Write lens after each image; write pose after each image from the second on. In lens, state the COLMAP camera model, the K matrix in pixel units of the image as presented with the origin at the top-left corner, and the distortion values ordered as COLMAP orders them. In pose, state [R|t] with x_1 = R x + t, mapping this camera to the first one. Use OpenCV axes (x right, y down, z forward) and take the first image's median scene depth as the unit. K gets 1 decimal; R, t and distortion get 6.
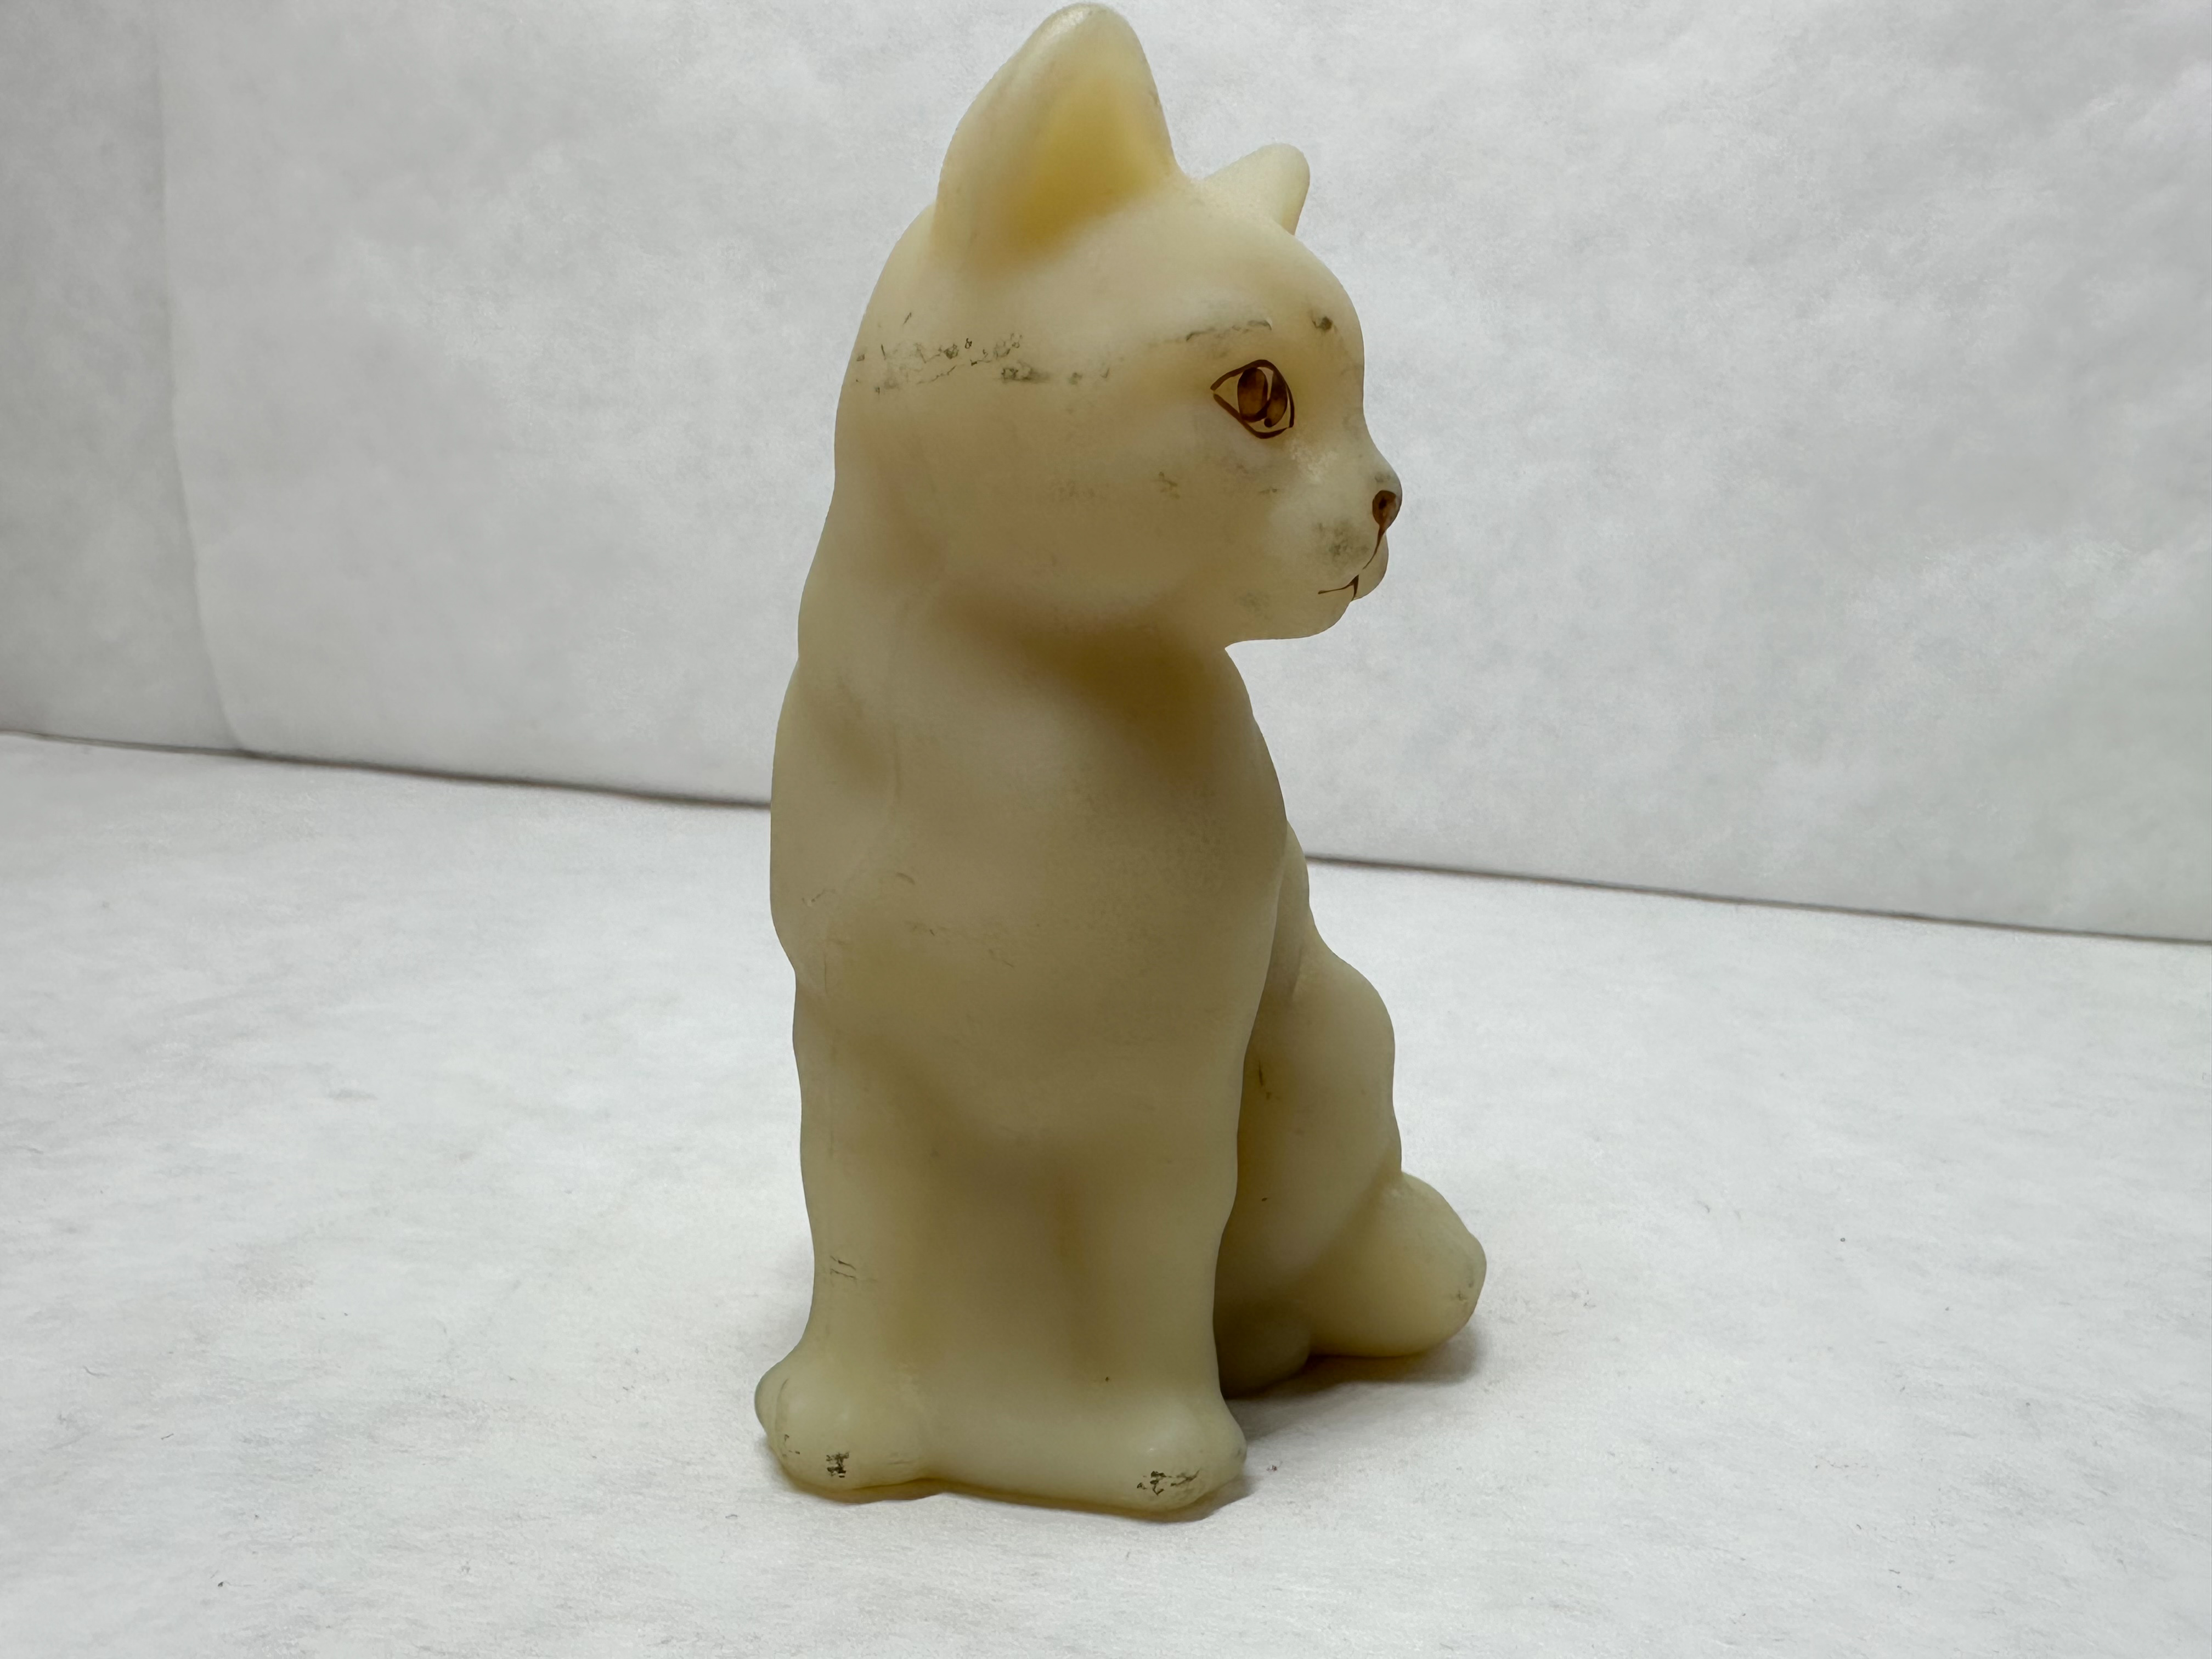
lens RADIAL K [[2063.4, 0, 1023.9], [0, 2063.4, 992.5], [0, 0, 1]] dist [-0.014666, 0.012243]
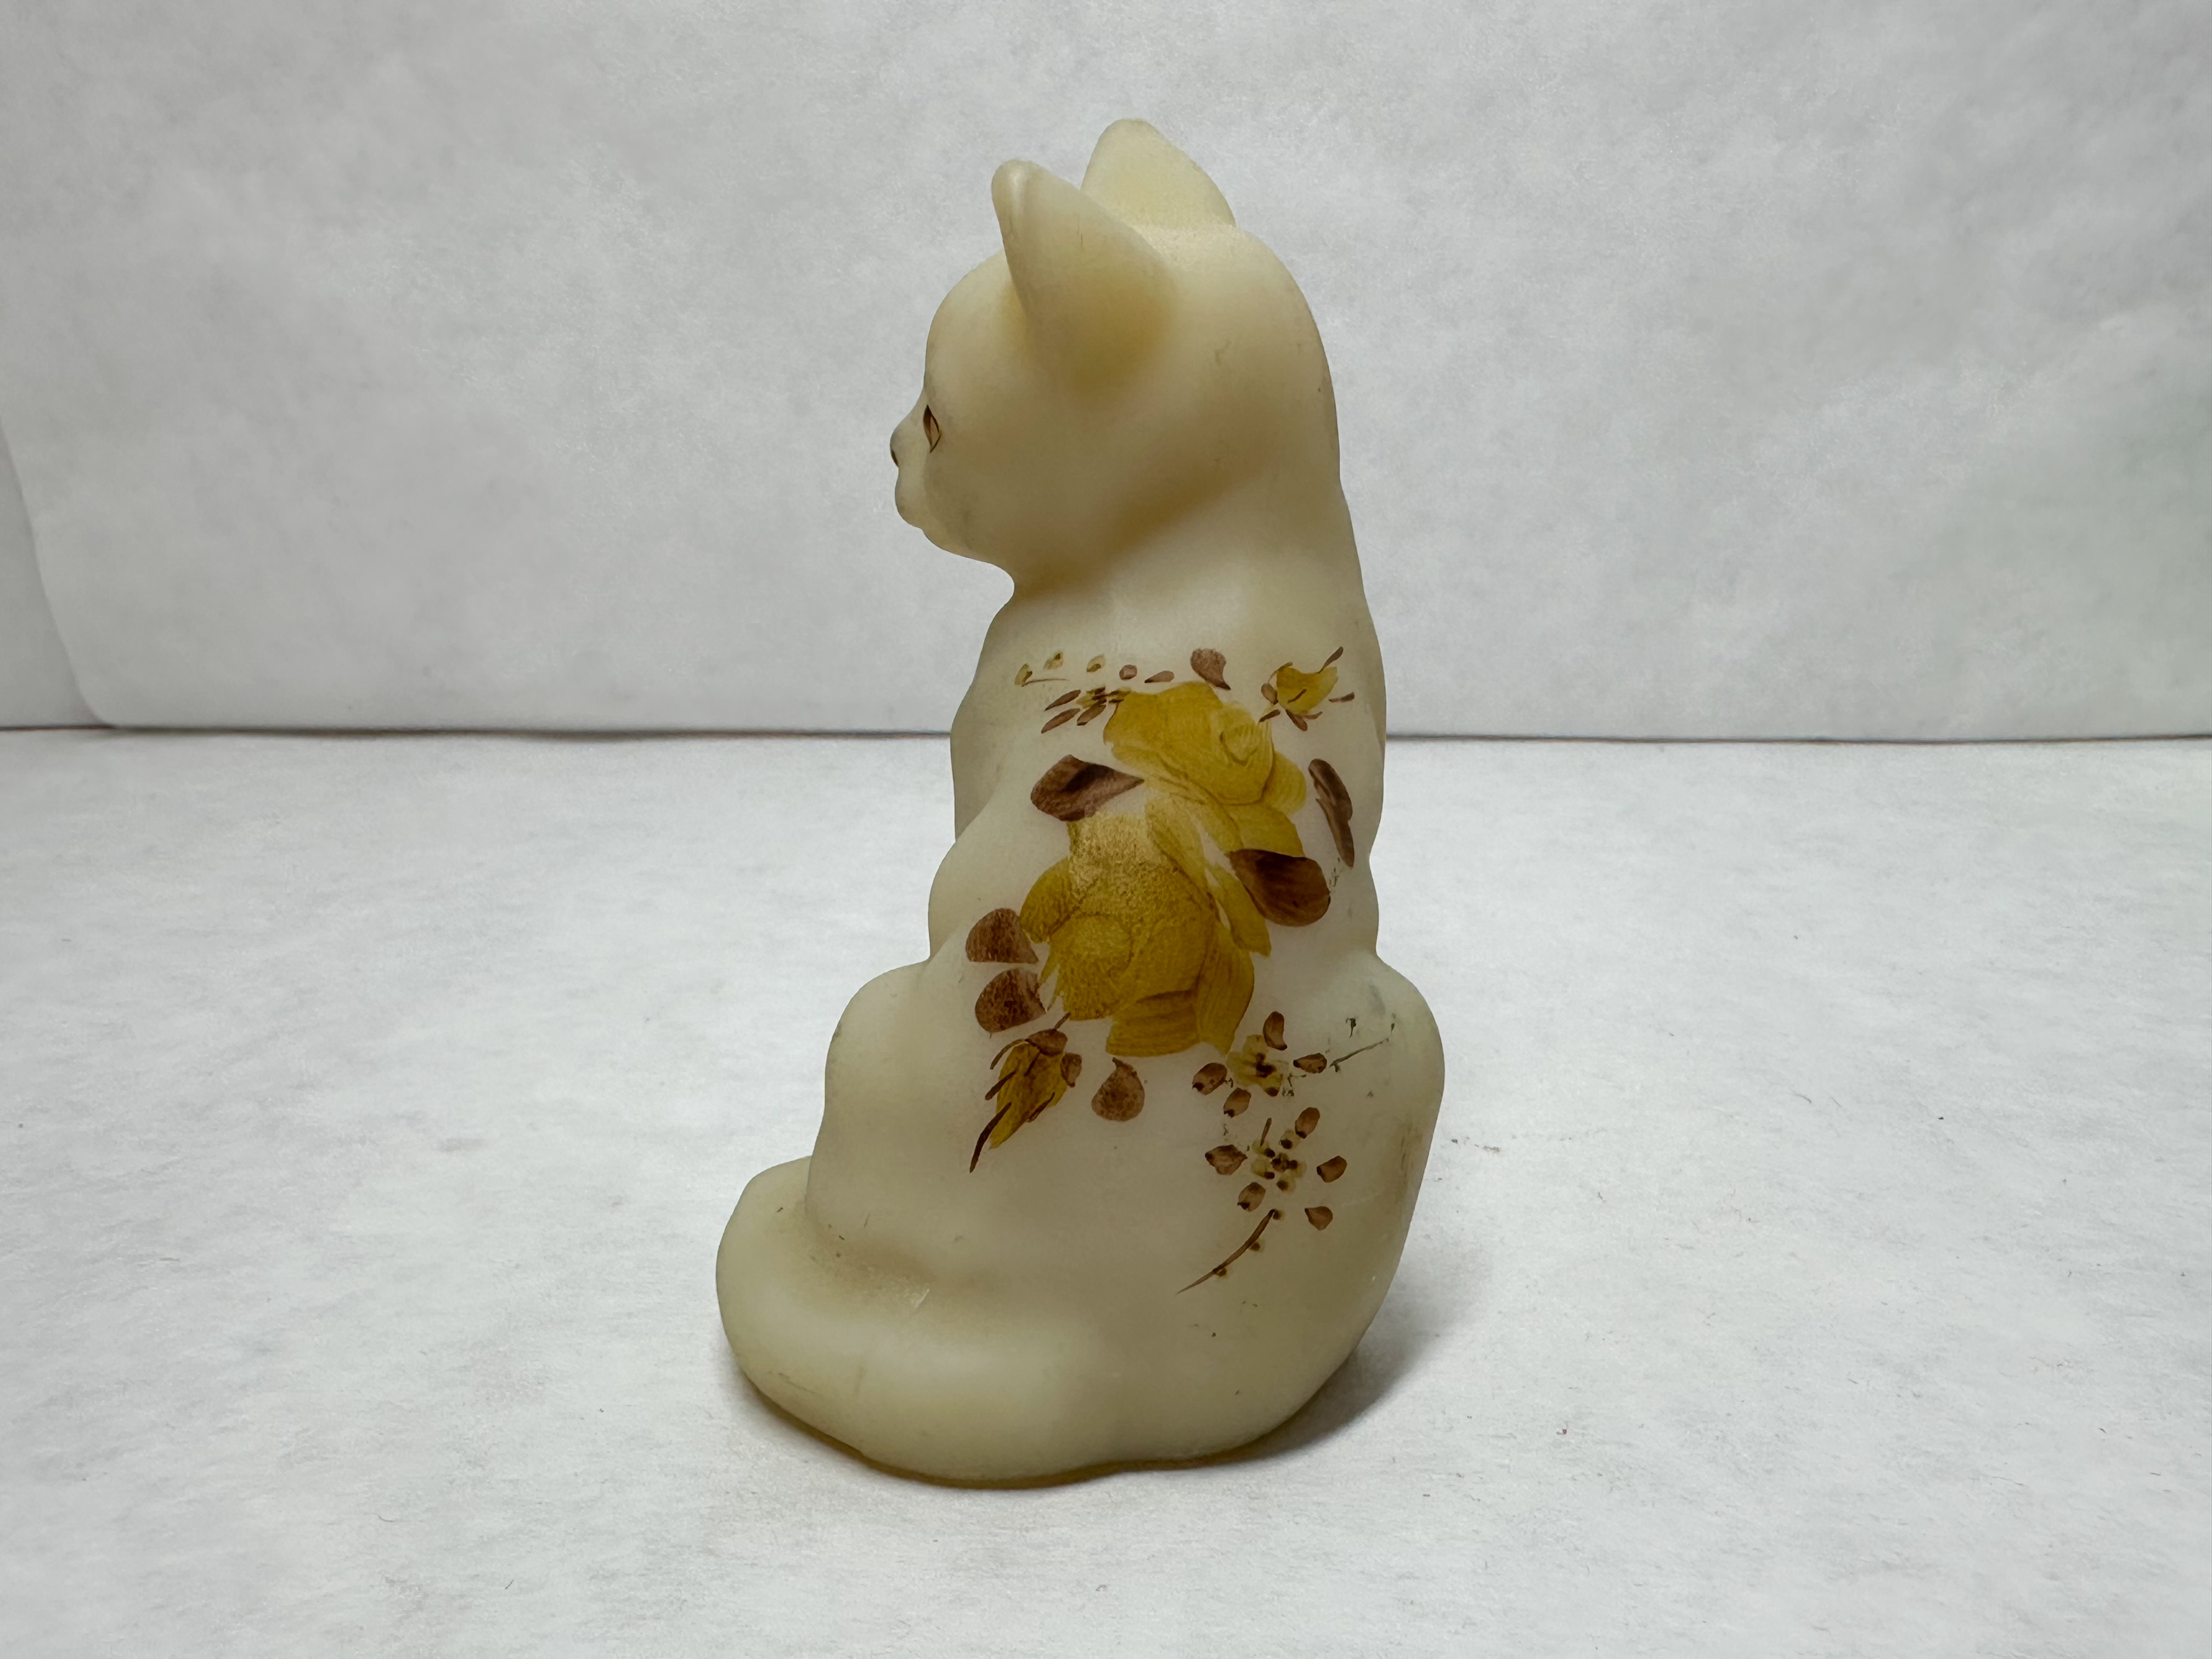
lens RADIAL K [[2063.4, 0, 1023.9], [0, 2063.4, 992.5], [0, 0, 1]] dist [-0.014666, 0.012243]
pose [[0.986379, -0.114134, 0.118447, -0.111168], [0.102652, 0.989788, 0.098904, -0.058085], [-0.128526, -0.085398, 0.988022, 0.010290]]
